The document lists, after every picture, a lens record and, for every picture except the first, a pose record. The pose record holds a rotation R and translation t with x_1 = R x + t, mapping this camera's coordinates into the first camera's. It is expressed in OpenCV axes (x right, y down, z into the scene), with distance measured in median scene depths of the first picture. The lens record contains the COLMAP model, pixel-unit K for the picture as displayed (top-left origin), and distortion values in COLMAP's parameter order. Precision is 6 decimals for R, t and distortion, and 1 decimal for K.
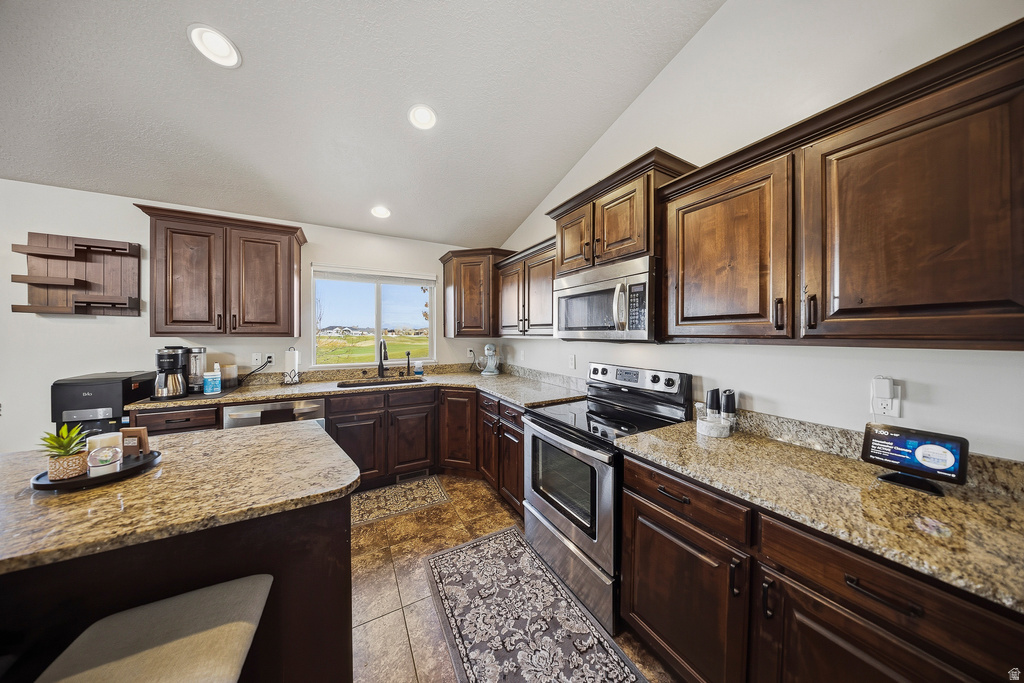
lens RADIAL K [[297.1, 0, 498.3], [0, 297.1, 336.5], [0, 0, 1]] dist [-0.015377, 0.000686]
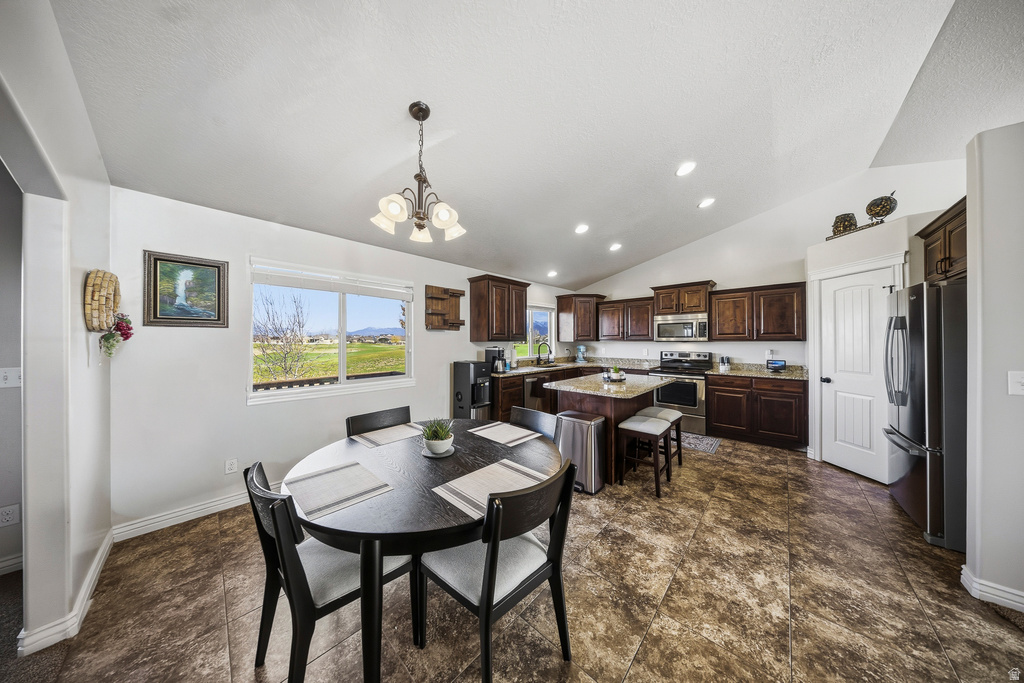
lens RADIAL K [[297.1, 0, 495.6], [0, 297.1, 338.6], [0, 0, 1]] dist [-0.015377, 0.000686]
pose [[0.959802, -0.004152, 0.280646, -1.728971], [0.008128, 0.999882, -0.013004, 0.007949], [-0.280559, 0.014762, 0.959723, -0.925520]]
